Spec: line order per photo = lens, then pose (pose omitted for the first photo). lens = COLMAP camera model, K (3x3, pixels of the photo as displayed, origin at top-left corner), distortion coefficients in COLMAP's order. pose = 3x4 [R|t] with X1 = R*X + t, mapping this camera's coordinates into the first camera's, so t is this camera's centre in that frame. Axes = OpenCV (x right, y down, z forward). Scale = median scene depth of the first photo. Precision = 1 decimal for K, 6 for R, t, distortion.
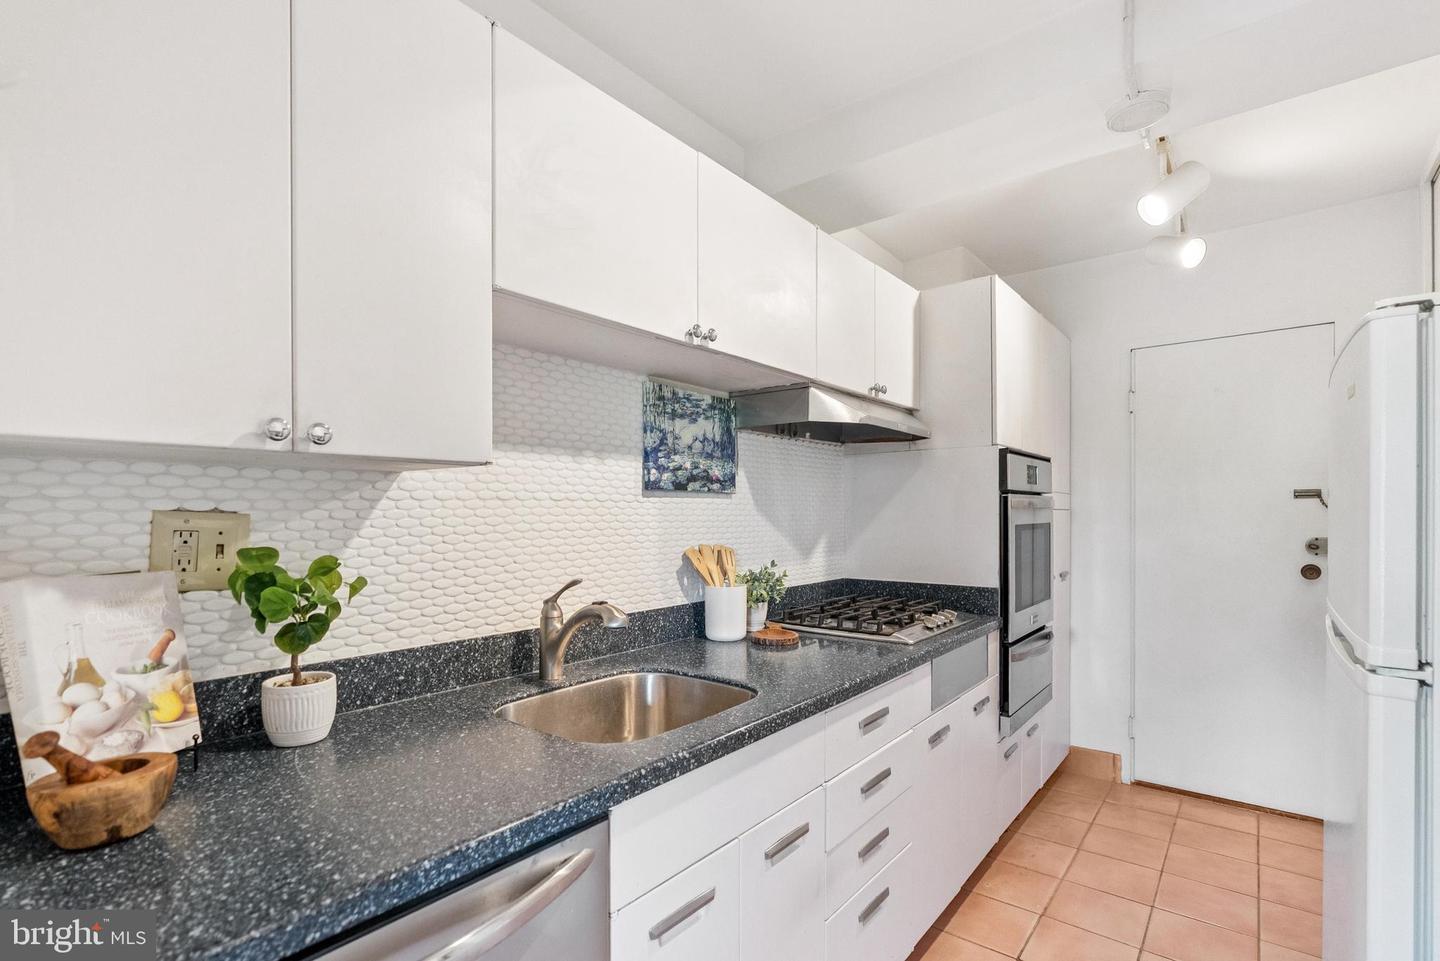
lens RADIAL K [[653.4, 0, 720.0], [0, 653.4, 480.5], [0, 0, 1]] dist [-0.015203, 0.000780]
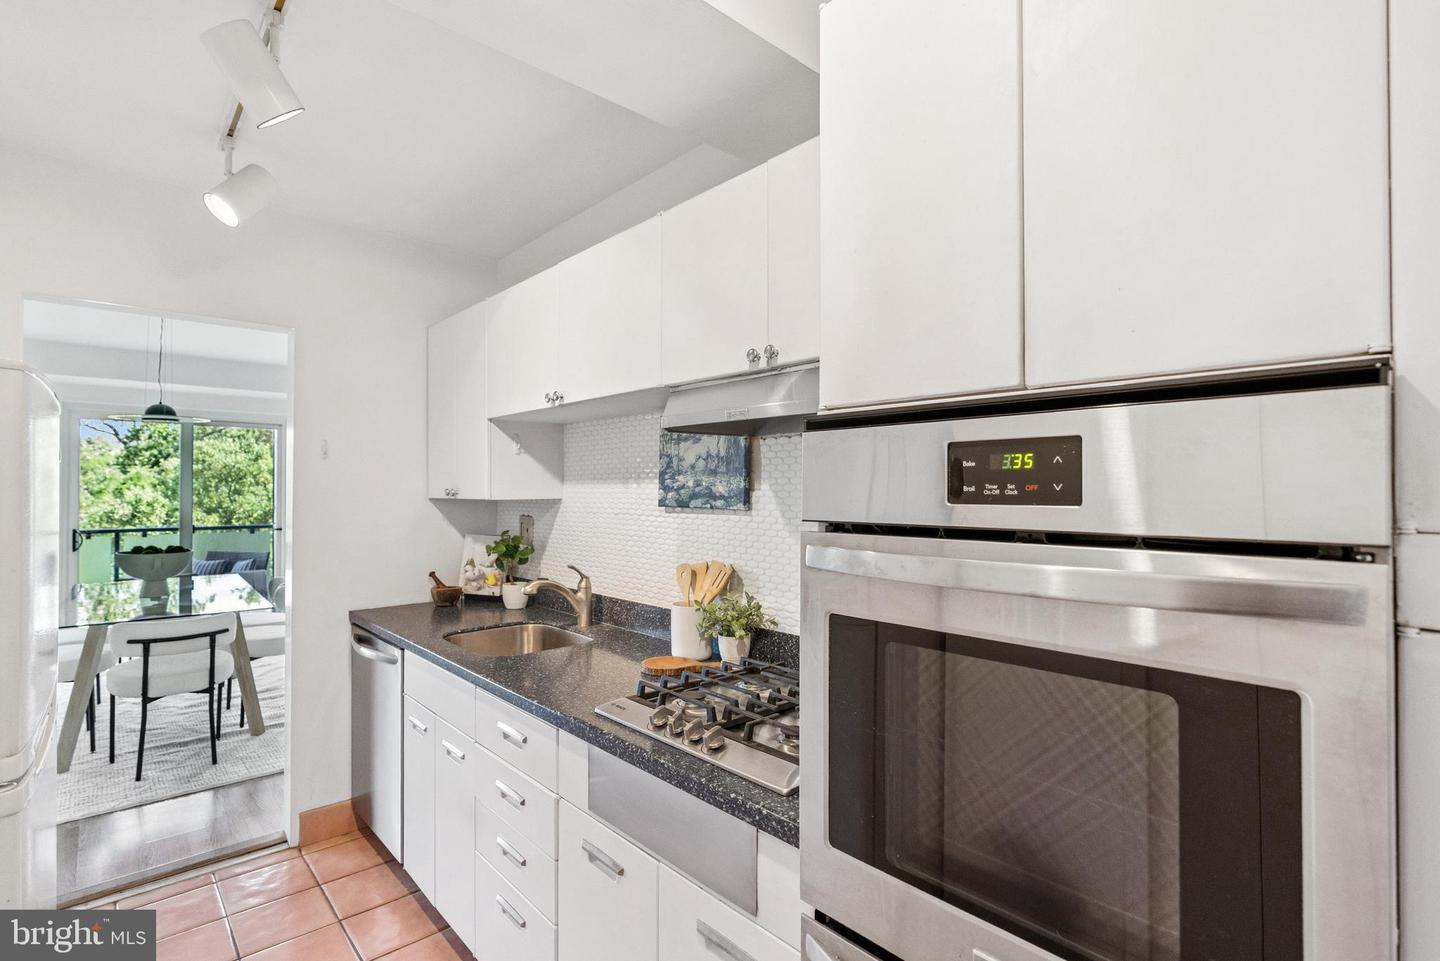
lens RADIAL K [[692.5, 0, 720.0], [0, 692.5, 480.5], [0, 0, 1]] dist [0.000387, 0.000042]
pose [[-0.134886, -0.005931, -0.990843, 1.067189], [0.049830, 0.998676, -0.012762, -0.011914], [0.989607, -0.051095, -0.134412, 1.203753]]
